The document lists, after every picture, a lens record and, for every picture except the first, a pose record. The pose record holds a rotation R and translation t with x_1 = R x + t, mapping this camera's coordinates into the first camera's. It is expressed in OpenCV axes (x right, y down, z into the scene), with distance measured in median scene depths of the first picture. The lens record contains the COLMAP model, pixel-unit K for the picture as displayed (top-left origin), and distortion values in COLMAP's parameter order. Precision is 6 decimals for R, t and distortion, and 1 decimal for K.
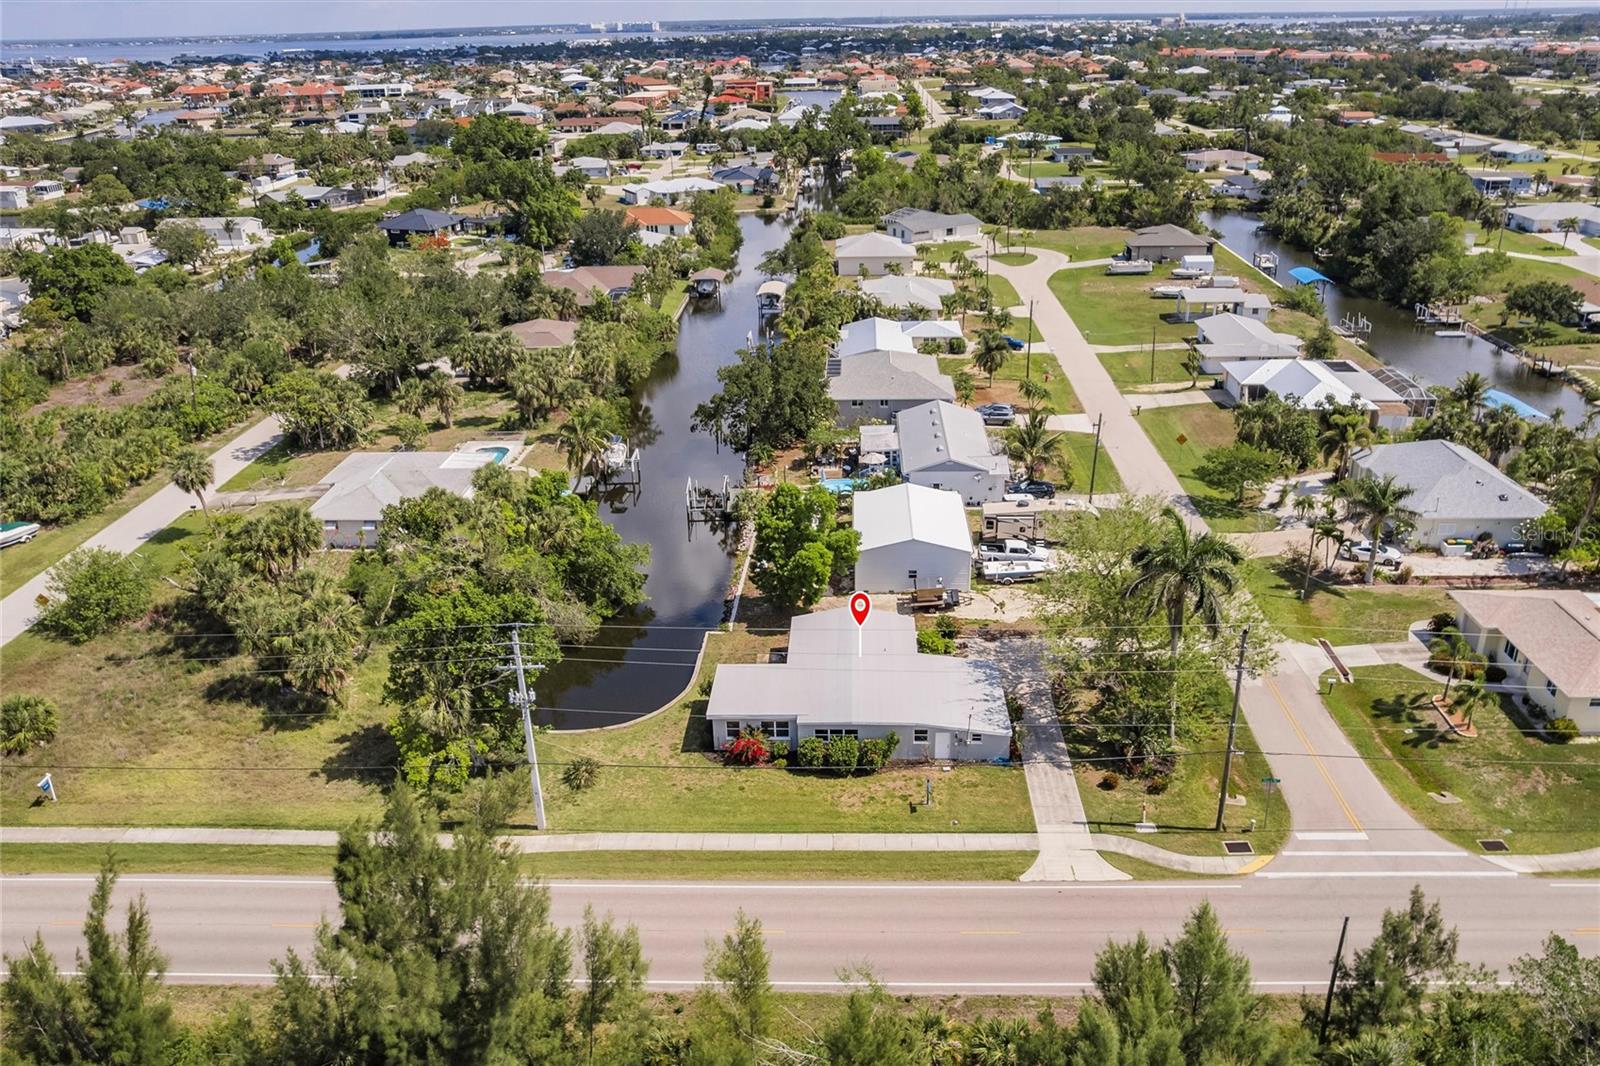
lens RADIAL K [[1218.2, 0, 808.1], [0, 1218.2, 535.3], [0, 0, 1]] dist [-0.070887, 0.058219]
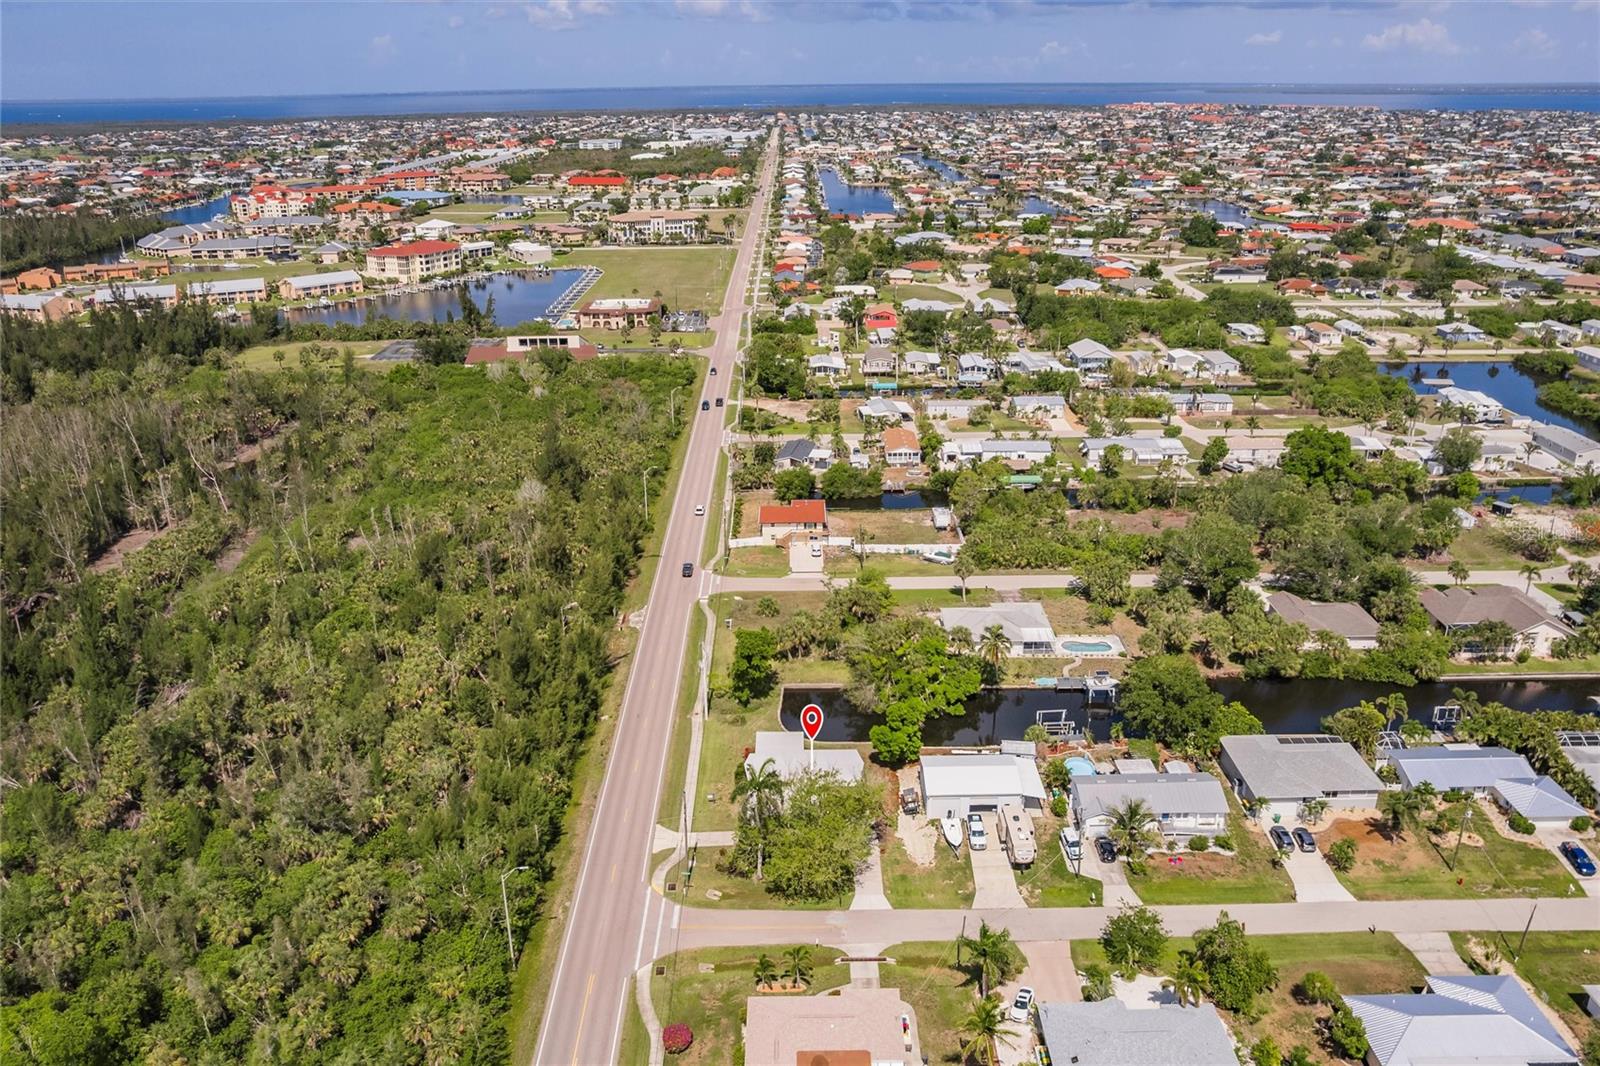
lens RADIAL K [[1218.2, 0, 808.1], [0, 1218.2, 535.3], [0, 0, 1]] dist [-0.070887, 0.058219]
pose [[0.048563, 0.373061, -0.926535, 1.175169], [-0.388708, 0.861561, 0.326526, -0.589334], [0.920080, 0.344295, 0.186852, 0.344712]]
